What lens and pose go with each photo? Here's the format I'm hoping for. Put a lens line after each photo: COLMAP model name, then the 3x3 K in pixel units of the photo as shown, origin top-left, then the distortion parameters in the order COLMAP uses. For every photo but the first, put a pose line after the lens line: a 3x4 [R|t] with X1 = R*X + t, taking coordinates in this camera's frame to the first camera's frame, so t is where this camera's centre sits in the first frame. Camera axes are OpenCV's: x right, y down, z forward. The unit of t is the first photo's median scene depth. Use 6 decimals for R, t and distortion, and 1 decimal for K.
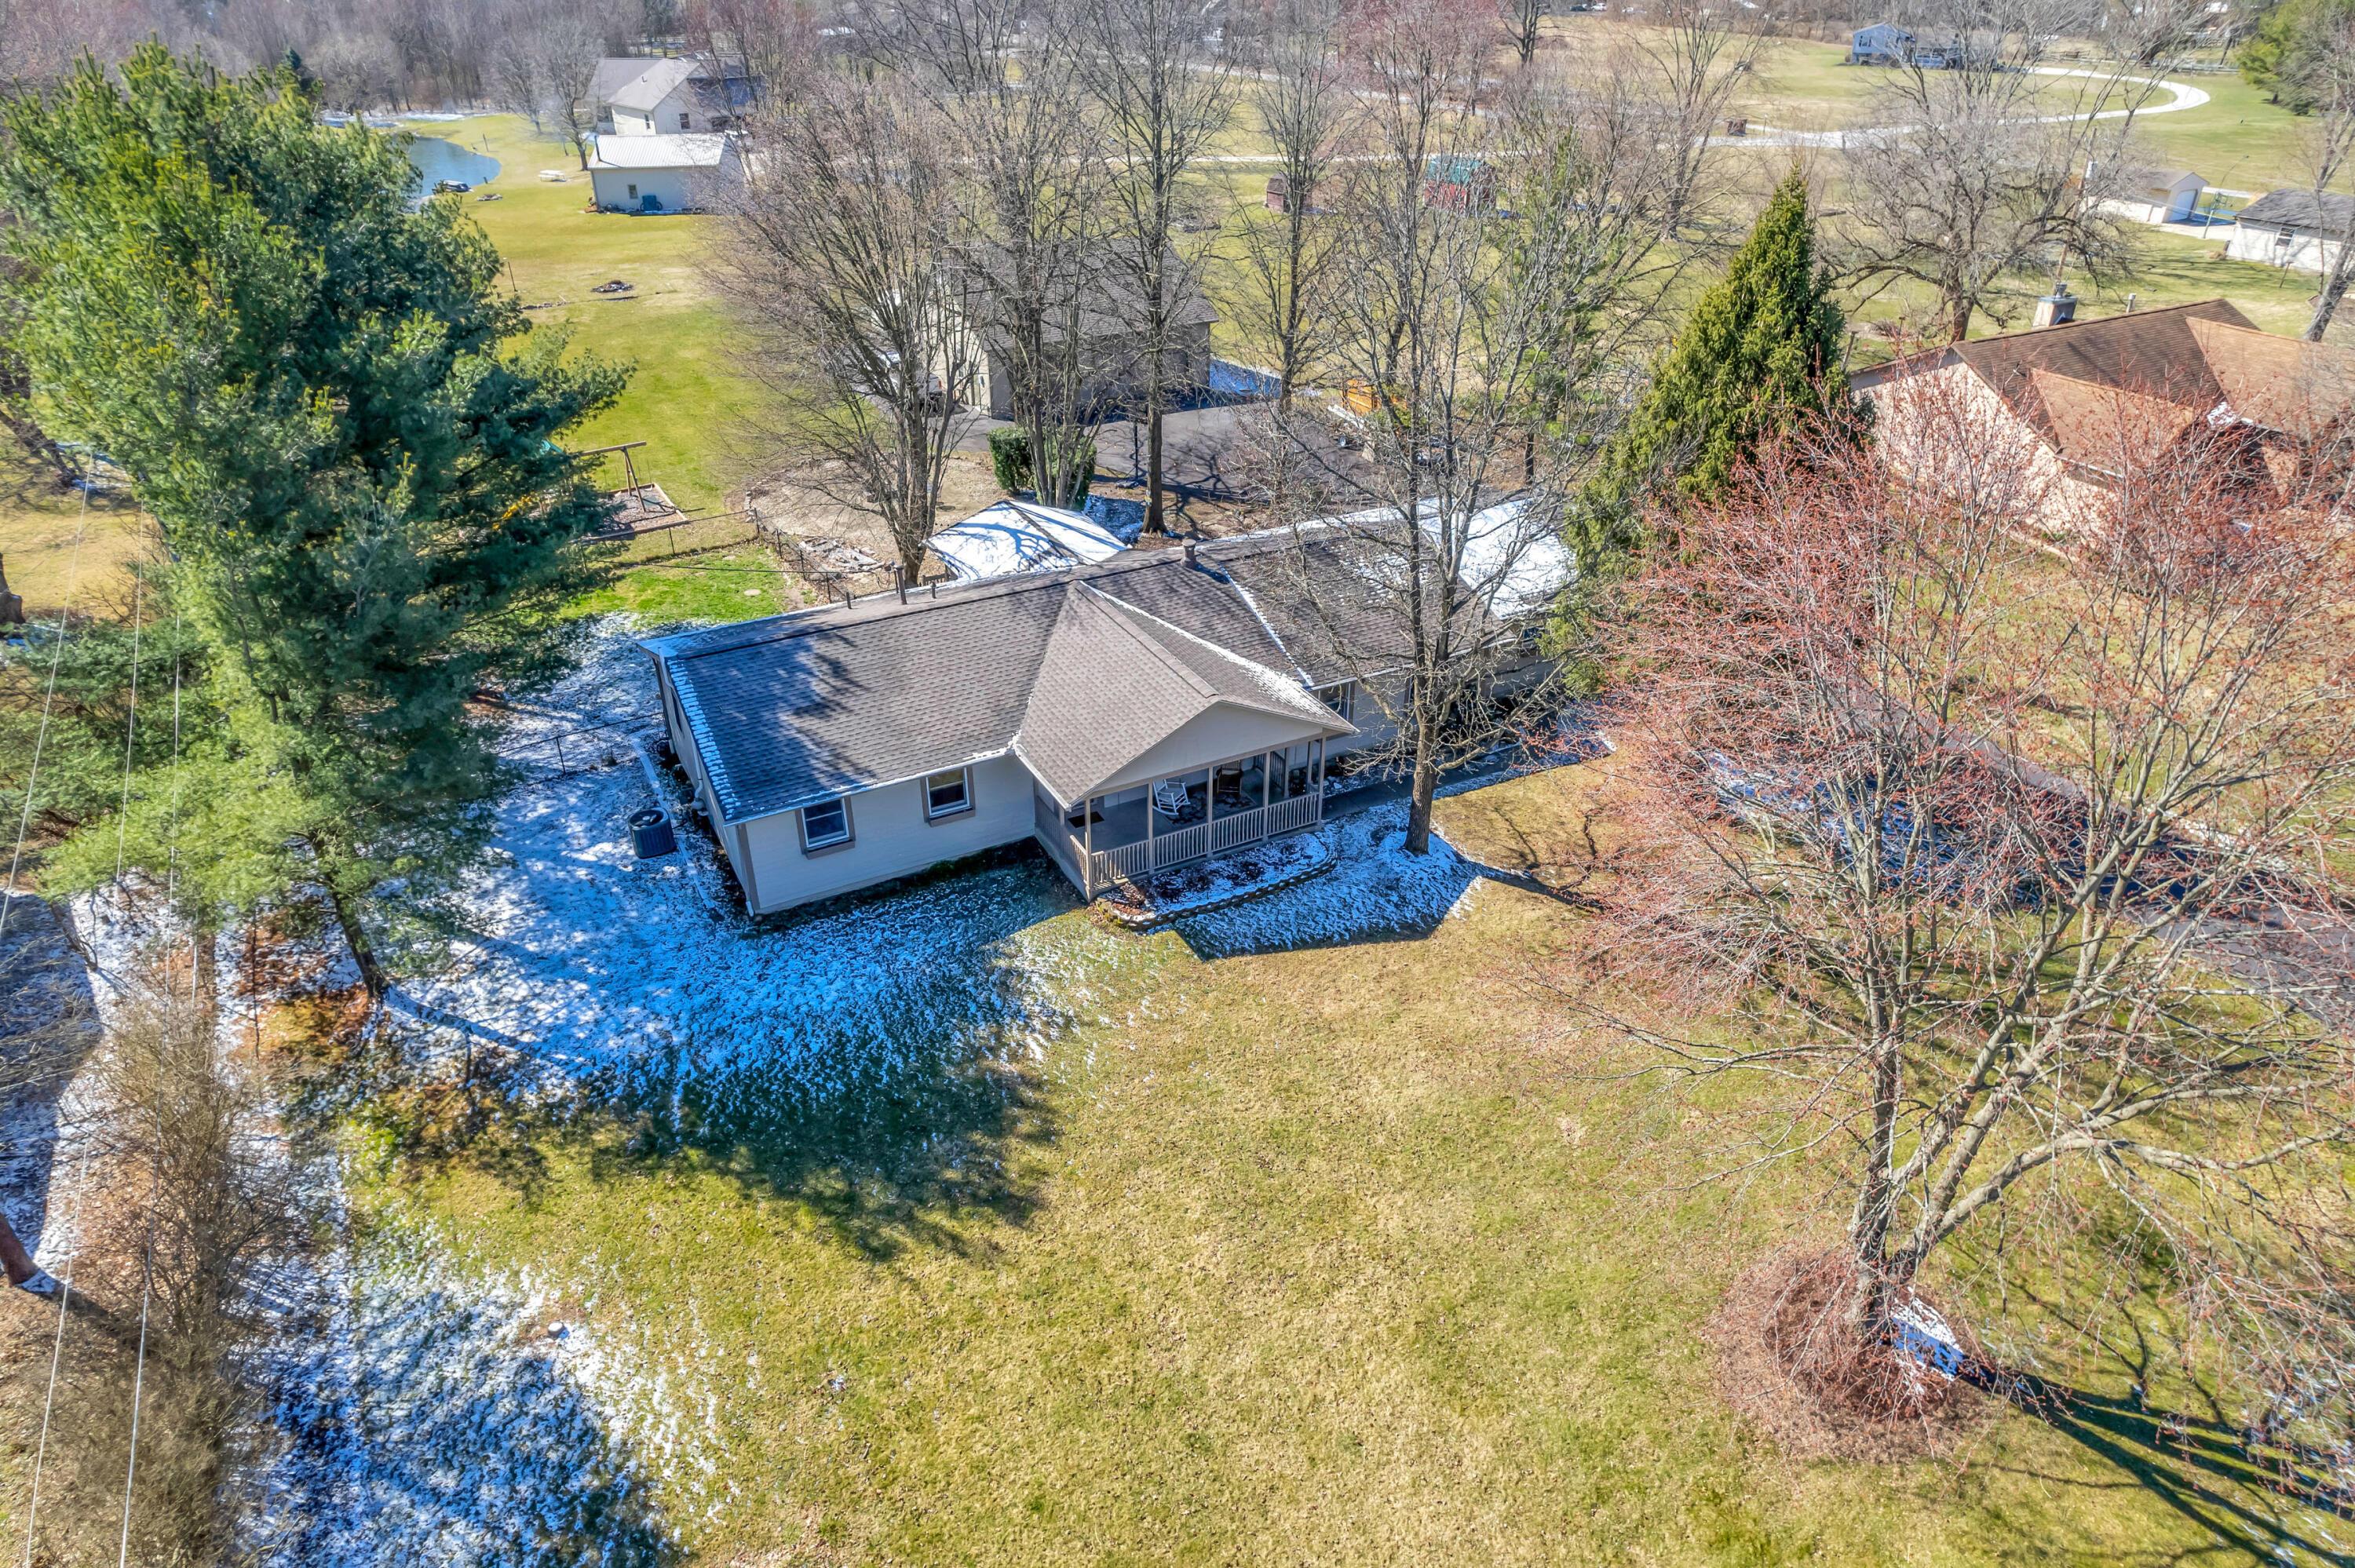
lens RADIAL K [[1514.9, 0, 1183.6], [0, 1514.9, 805.3], [0, 0, 1]] dist [-0.043559, 0.029795]
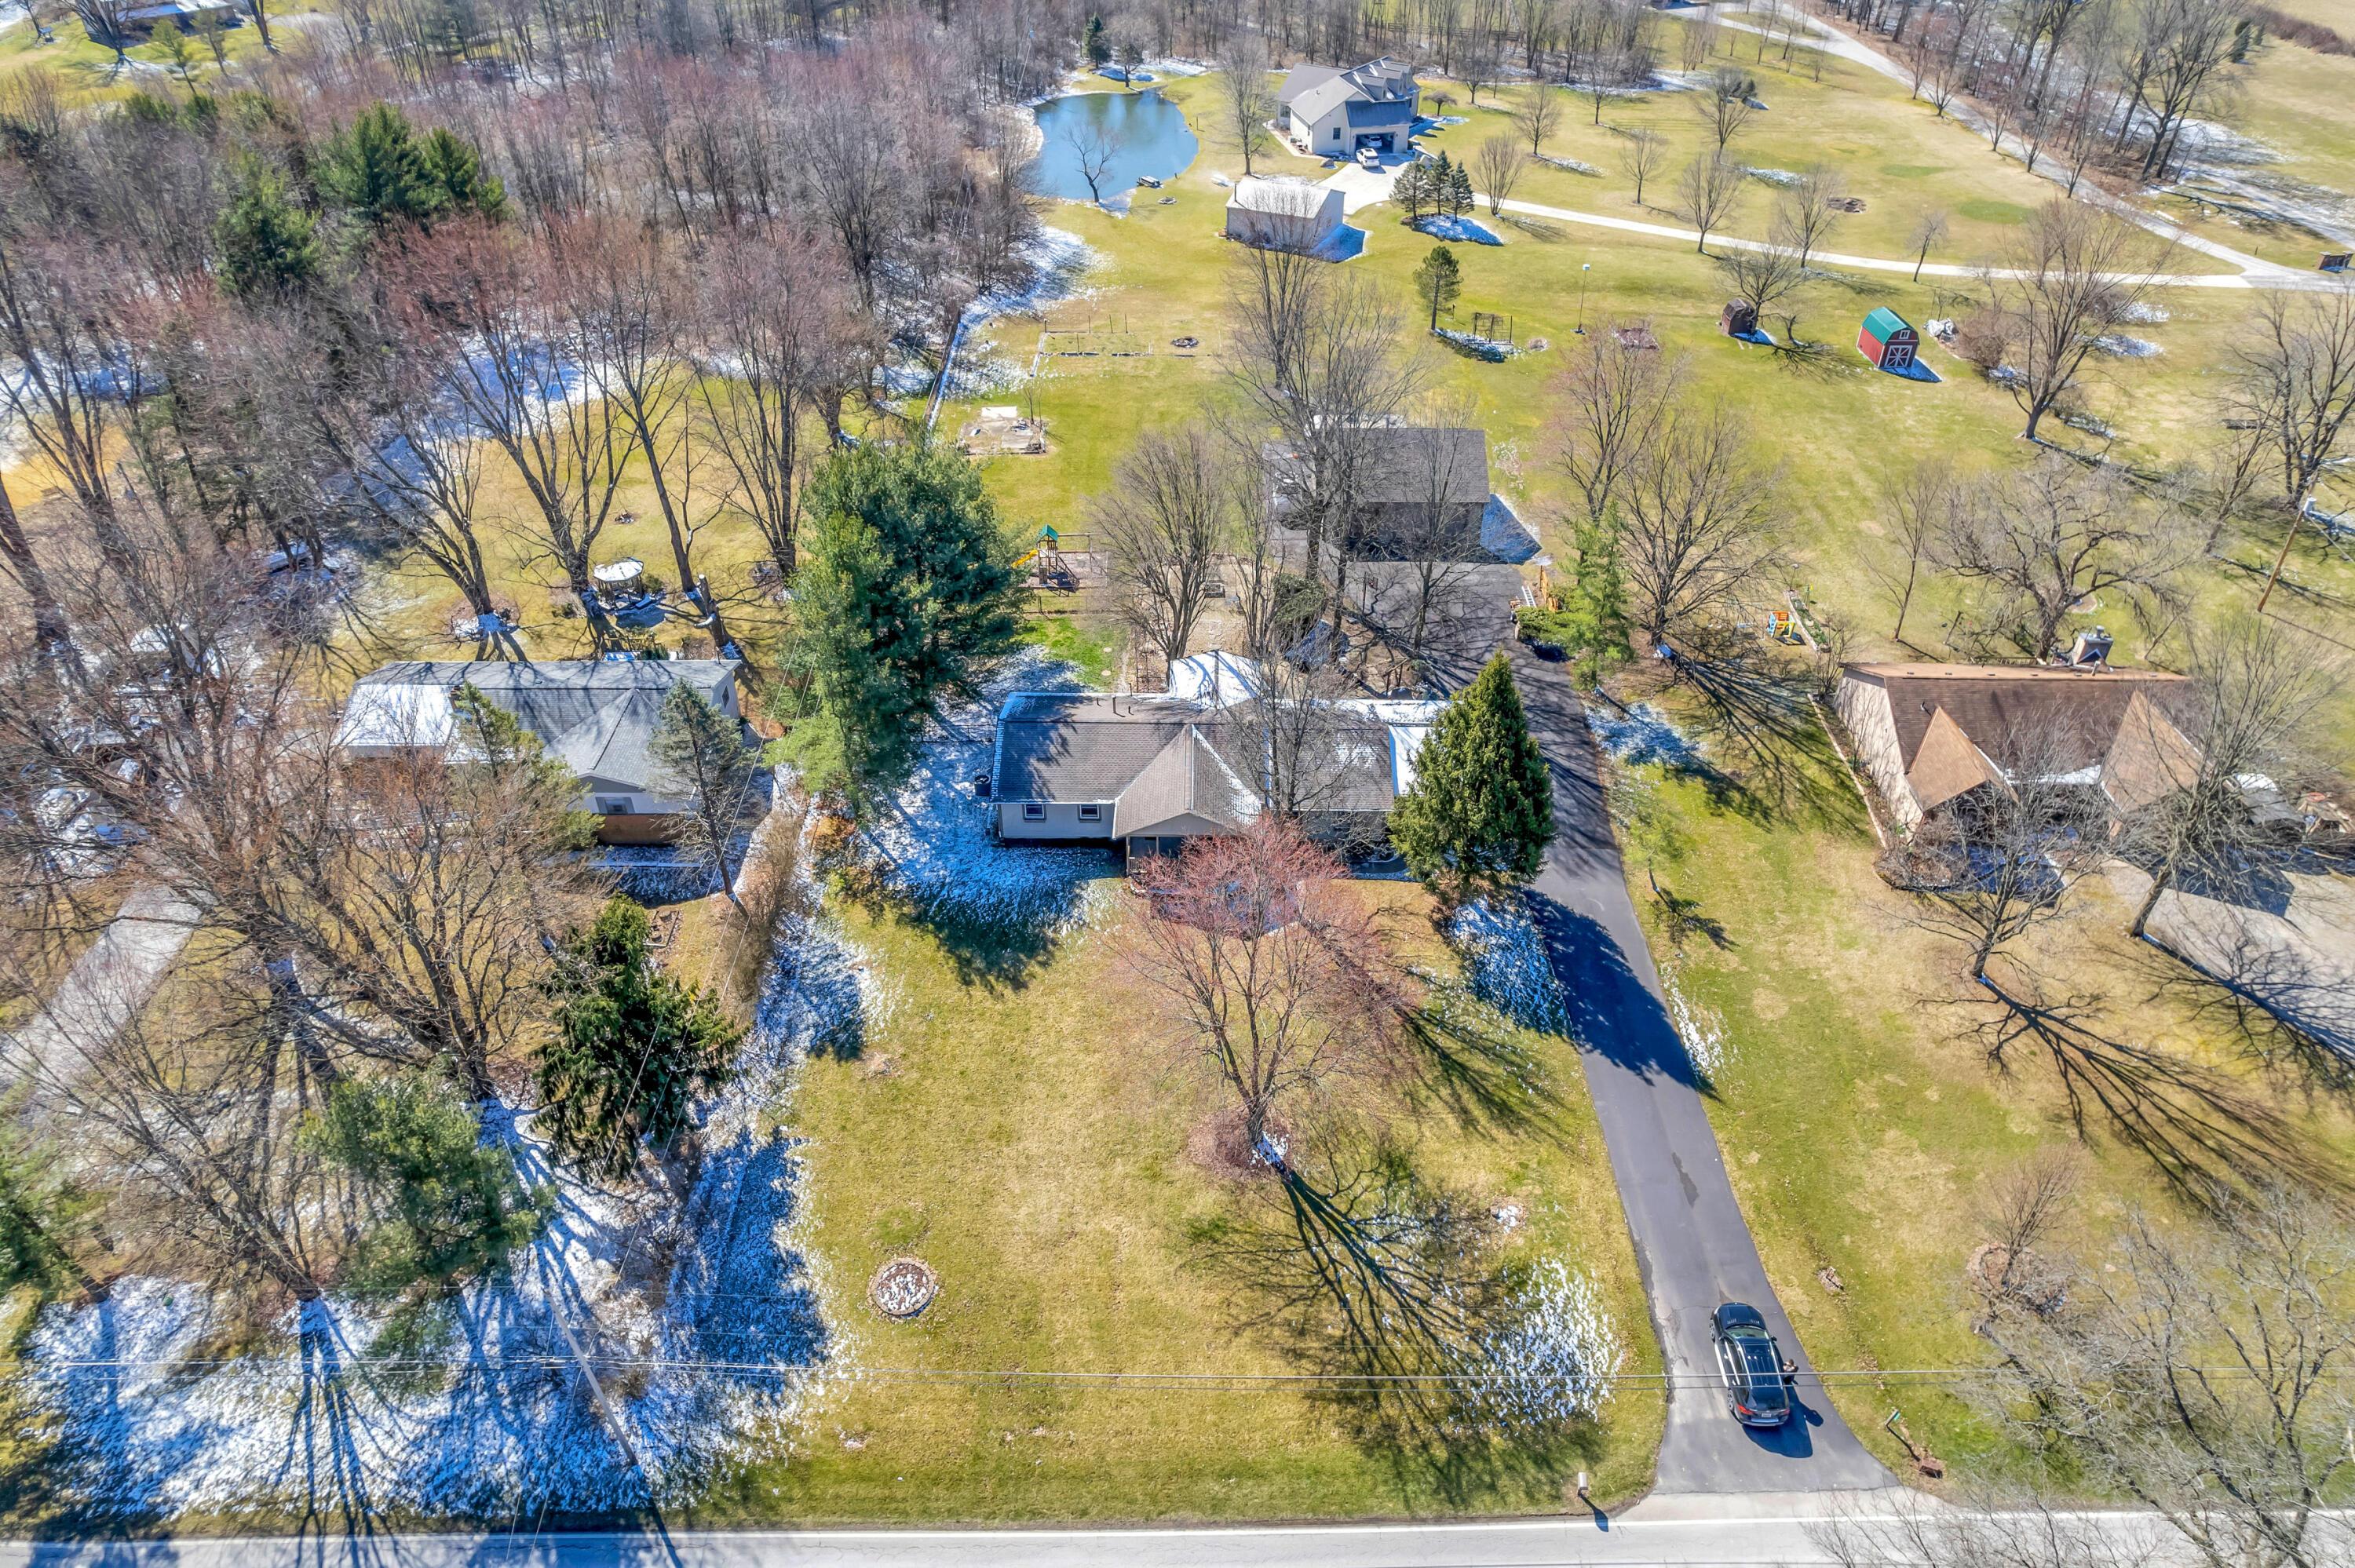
lens RADIAL K [[1514.9, 0, 1179.9], [0, 1514.9, 784.8], [0, 0, 1]] dist [-0.043559, 0.029795]
pose [[0.877166, 0.297607, -0.376841, 0.980133], [-0.250425, 0.953127, 0.169812, -0.563456], [0.409715, -0.054583, 0.910579, -1.232047]]
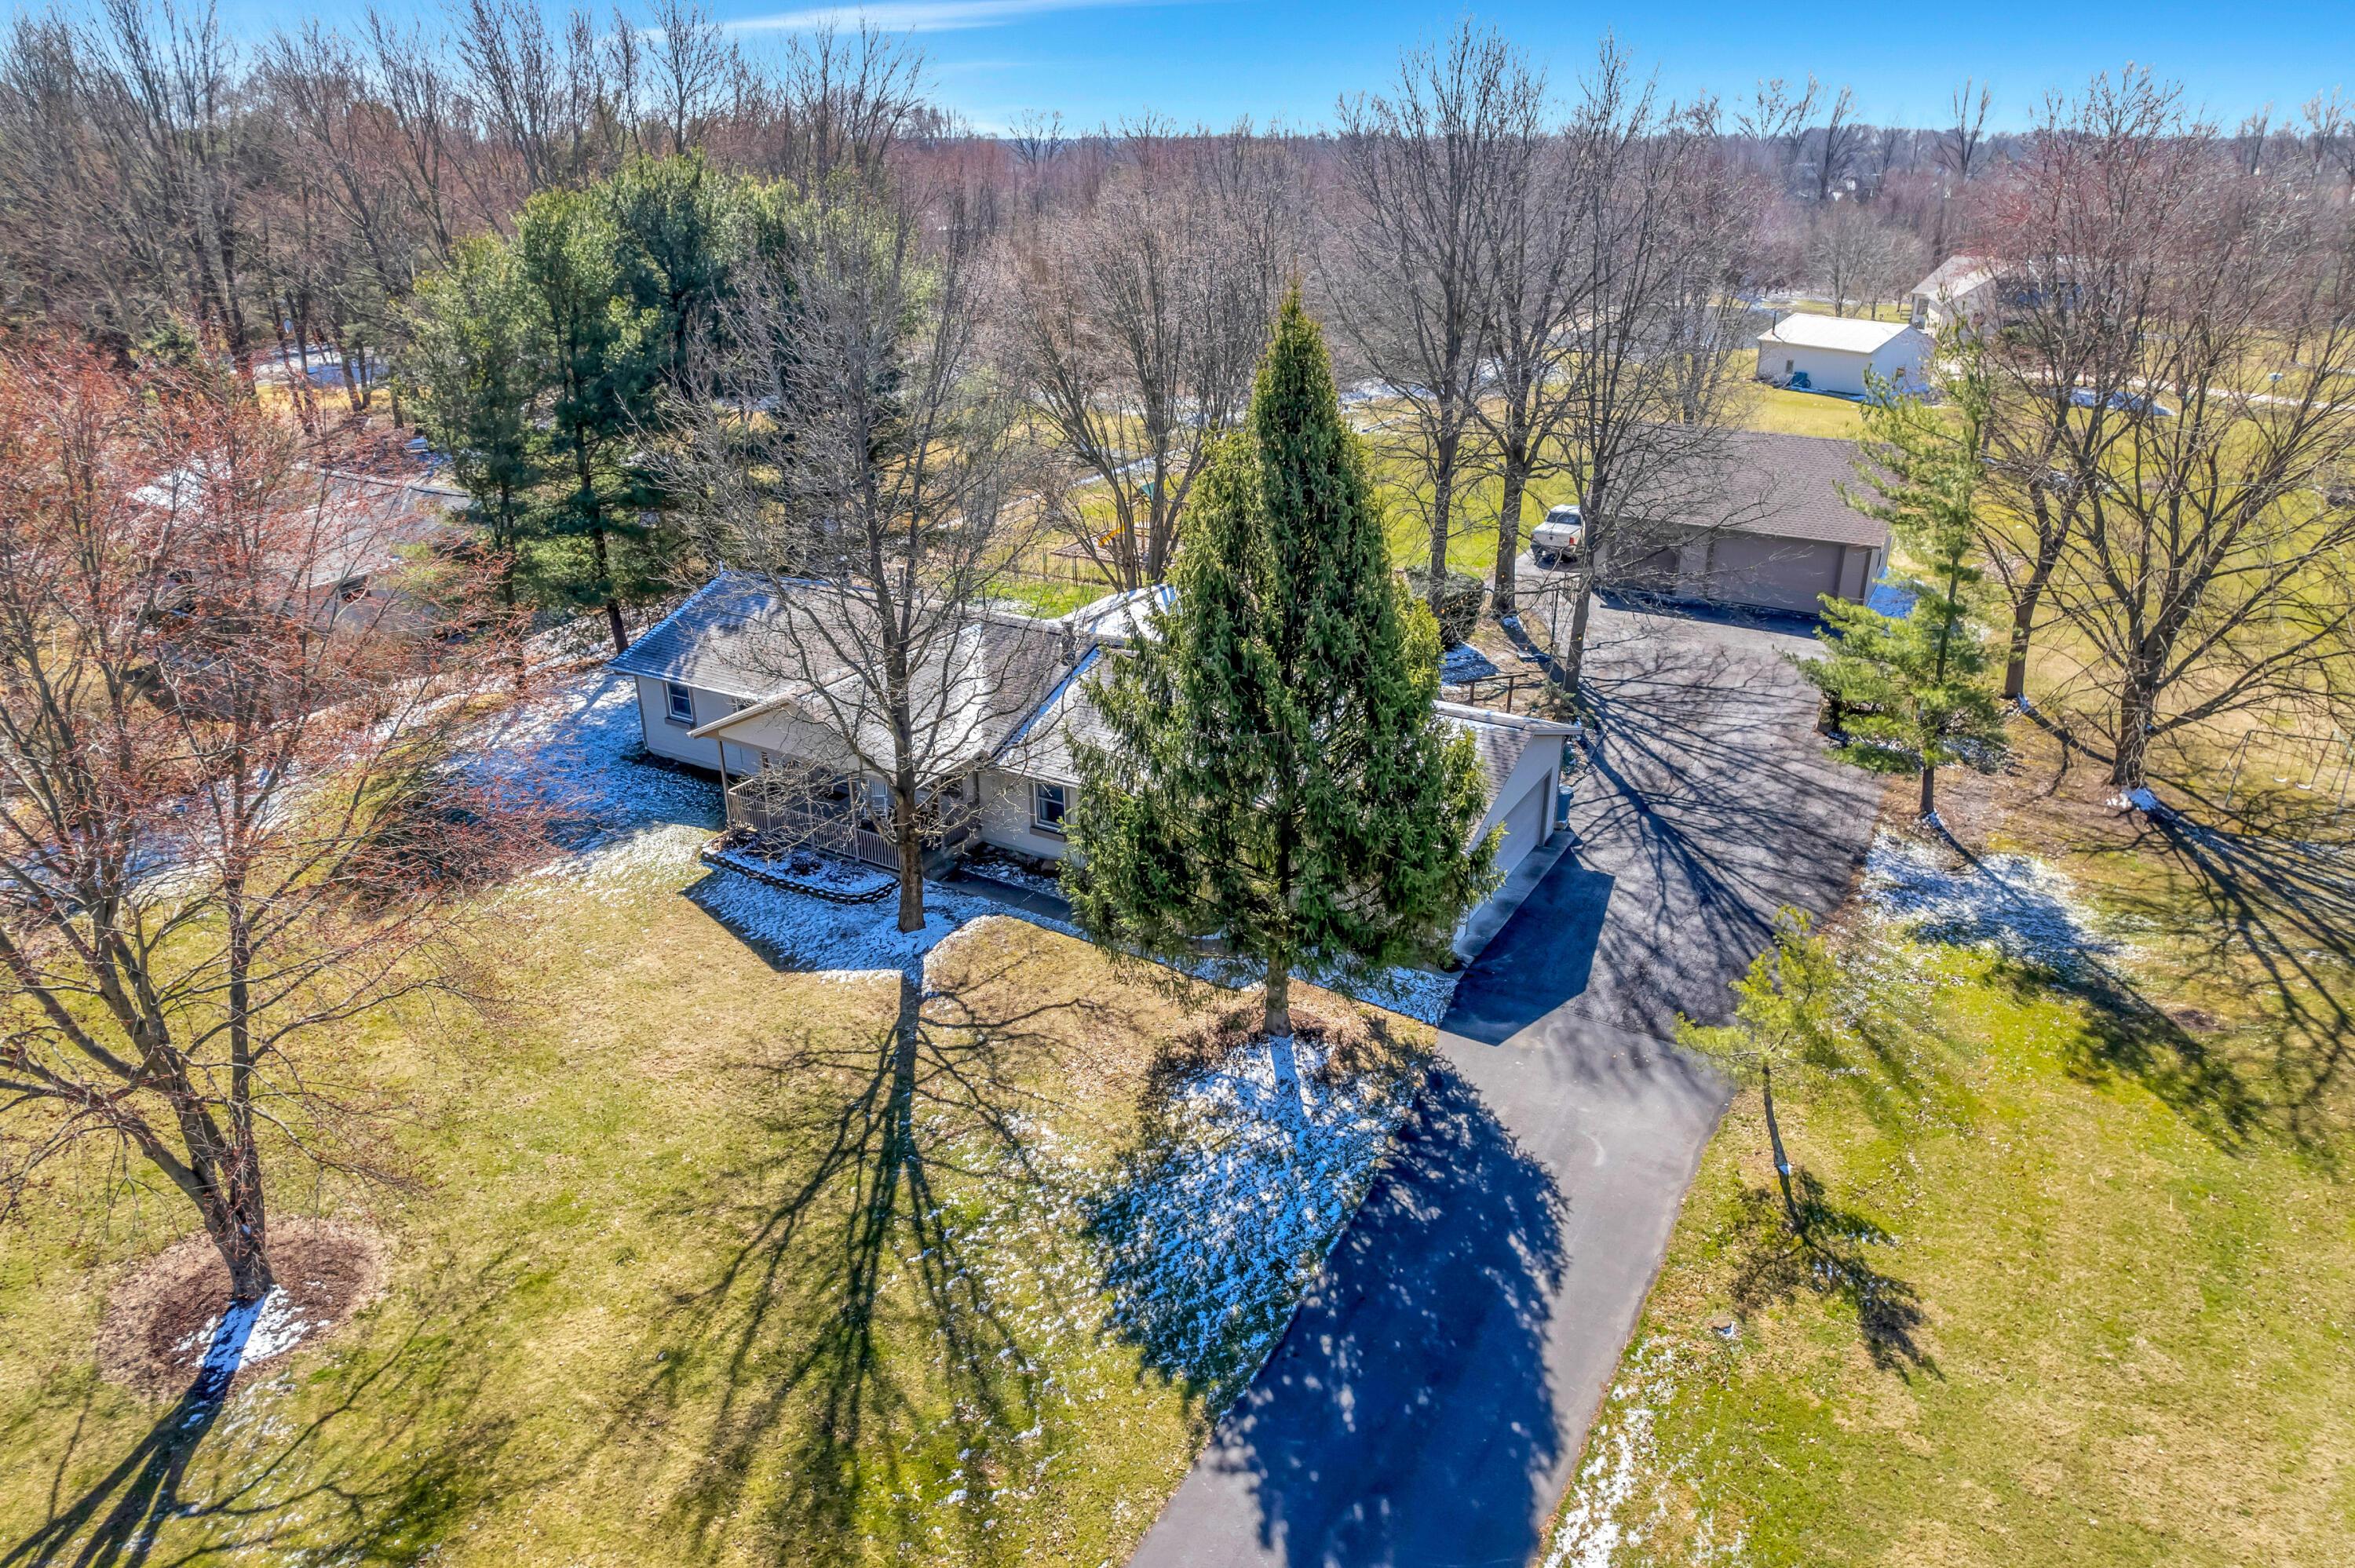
lens RADIAL K [[1514.9, 0, 1196.4], [0, 1514.9, 771.0], [0, 0, 1]] dist [-0.043559, 0.029795]
pose [[0.527214, 0.329910, -0.783074, 1.243561], [-0.436019, 0.896014, 0.083936, -0.285836], [0.729337, 0.297183, 0.616239, 0.618237]]
